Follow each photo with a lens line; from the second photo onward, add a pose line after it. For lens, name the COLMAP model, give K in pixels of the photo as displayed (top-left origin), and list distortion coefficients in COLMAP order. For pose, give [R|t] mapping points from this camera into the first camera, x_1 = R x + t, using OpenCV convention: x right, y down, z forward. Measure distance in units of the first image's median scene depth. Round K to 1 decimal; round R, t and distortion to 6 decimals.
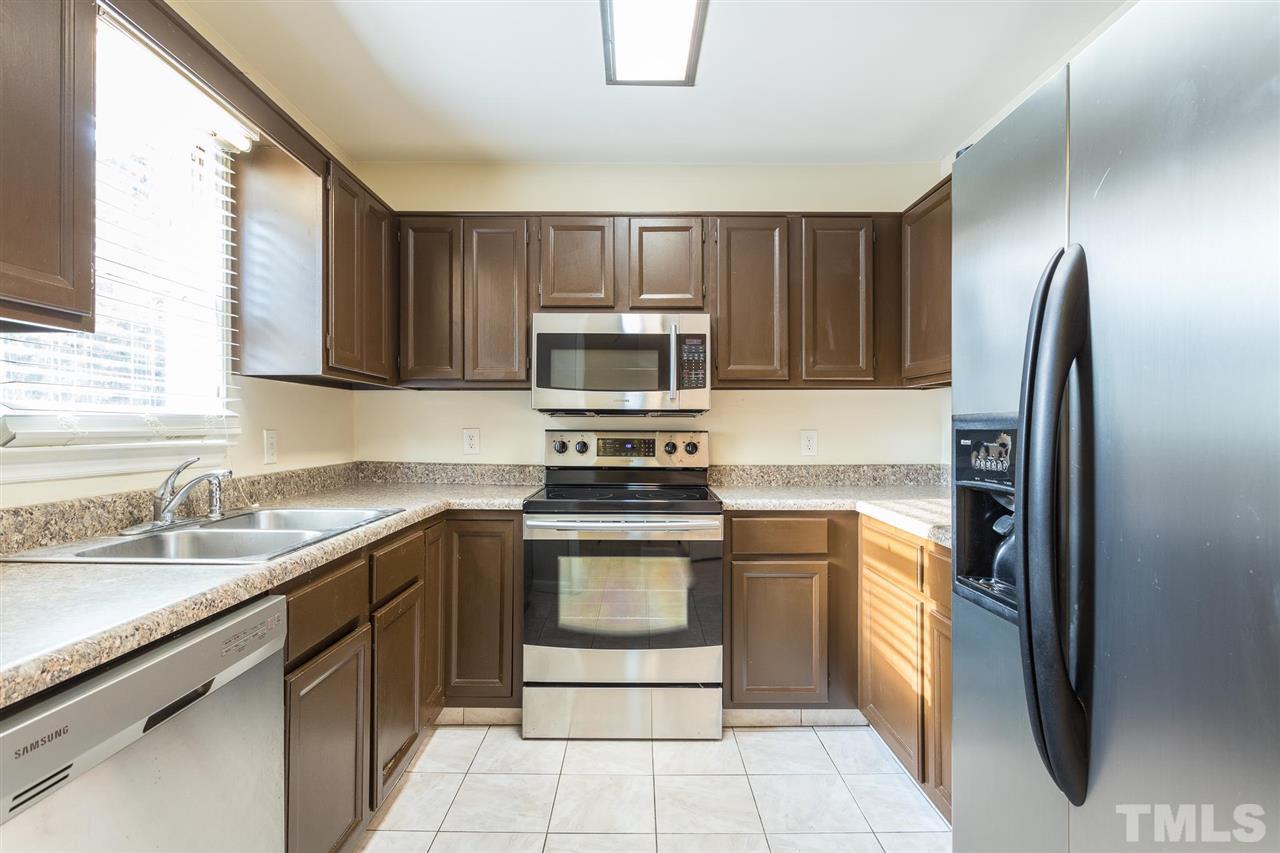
lens RADIAL K [[659.4, 0, 636.3], [0, 659.4, 423.7], [0, 0, 1]] dist [-0.006557, 0.003007]
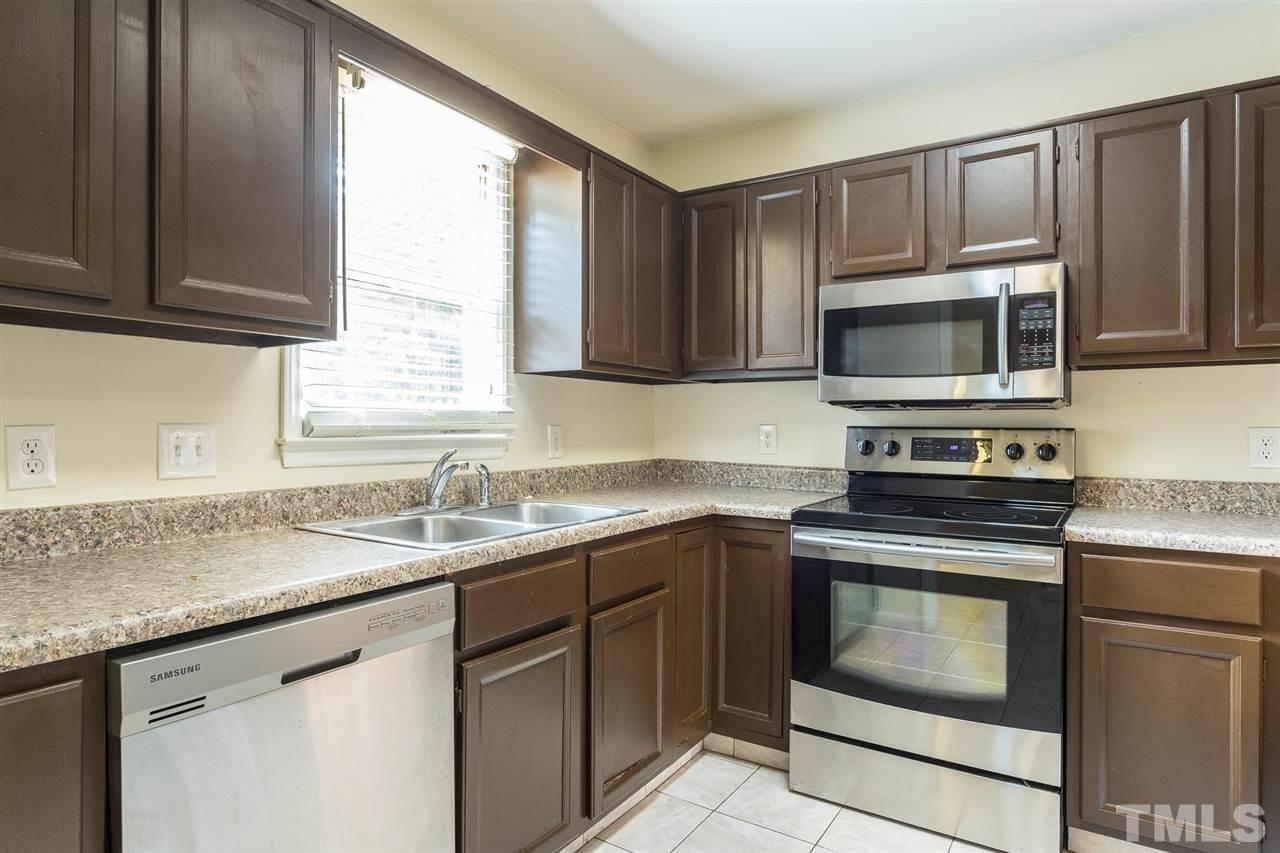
lens RADIAL K [[737.8, 0, 631.3], [0, 737.8, 425.9], [0, 0, 1]] dist [-0.014929, 0.006203]
pose [[0.835186, 0.001572, -0.549965, 0.172628], [0.001241, 0.999988, 0.004742, 0.004613], [0.549966, -0.004643, 0.835174, 0.097025]]
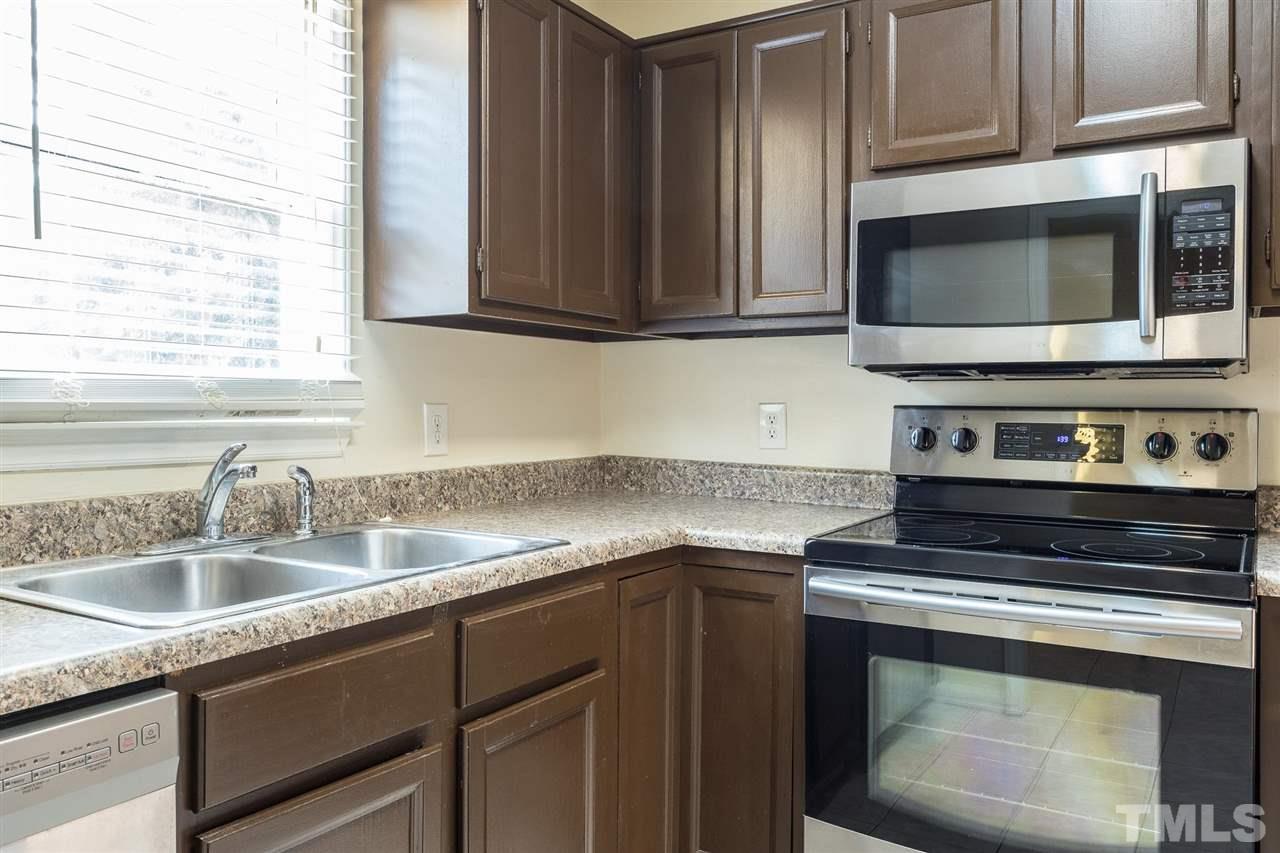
lens RADIAL K [[1008.8, 0, 632.1], [0, 1008.8, 406.6], [0, 0, 1]] dist [0.020879, -0.015172]
pose [[0.852573, 0.002229, -0.522604, 0.127257], [0.000130, 0.999990, 0.004477, 0.007453], [0.522609, -0.003885, 0.852564, 0.241090]]
